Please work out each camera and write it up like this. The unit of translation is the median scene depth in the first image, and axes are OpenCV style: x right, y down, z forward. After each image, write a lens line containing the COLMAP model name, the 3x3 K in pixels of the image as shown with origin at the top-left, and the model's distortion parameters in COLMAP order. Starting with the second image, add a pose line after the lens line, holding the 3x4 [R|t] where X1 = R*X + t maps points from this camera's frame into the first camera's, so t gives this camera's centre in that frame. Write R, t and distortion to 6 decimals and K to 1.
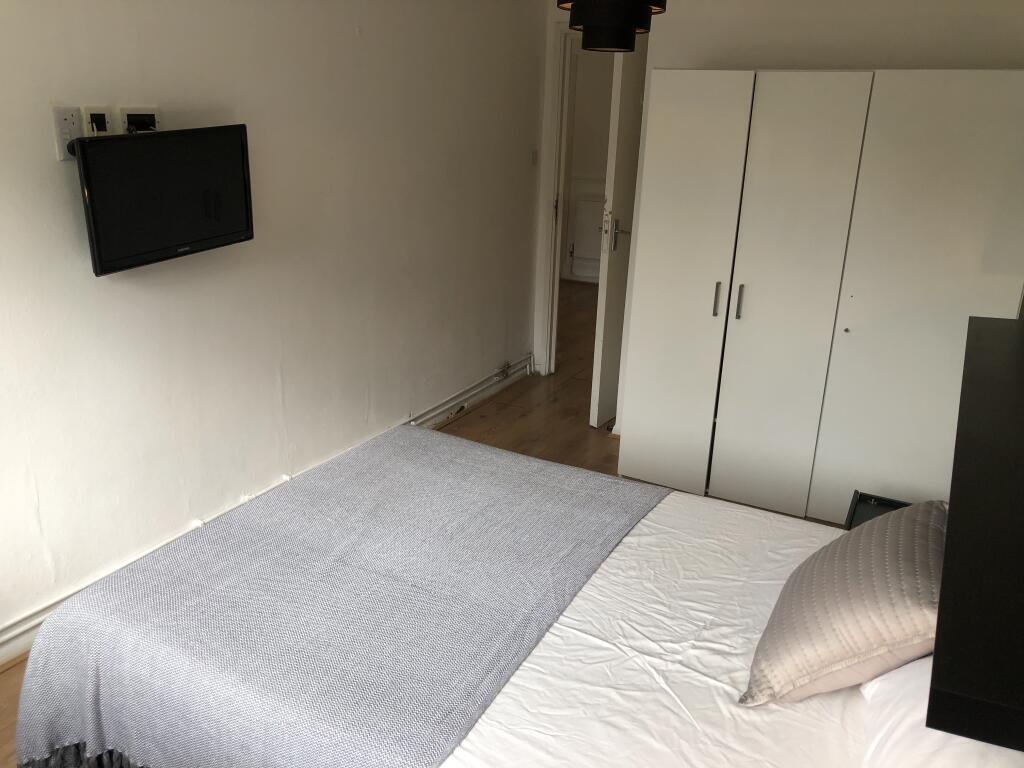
lens RADIAL K [[848.6, 0, 502.7], [0, 848.6, 389.1], [0, 0, 1]] dist [0.006736, -0.018163]
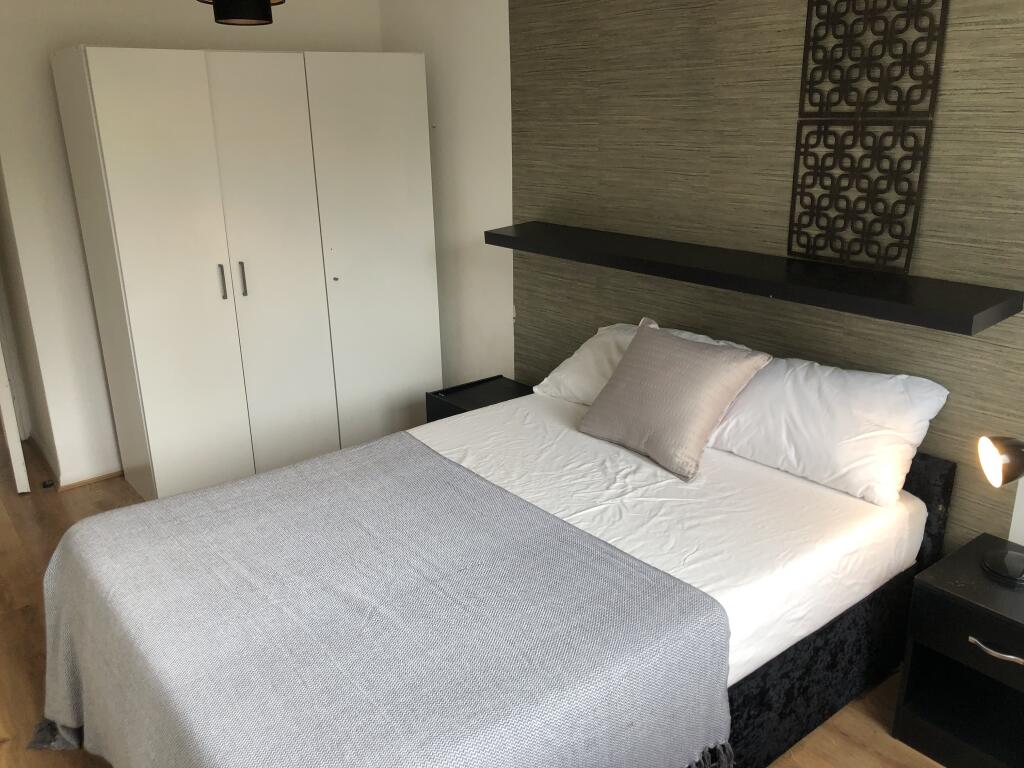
lens RADIAL K [[848.6, 0, 501.6], [0, 848.6, 379.2], [0, 0, 1]] dist [0.006736, -0.018163]
pose [[0.394347, -0.316044, 0.862906, -0.927862], [0.327166, 0.925761, 0.189550, -0.149679], [-0.858751, 0.207565, 0.468470, 0.503096]]
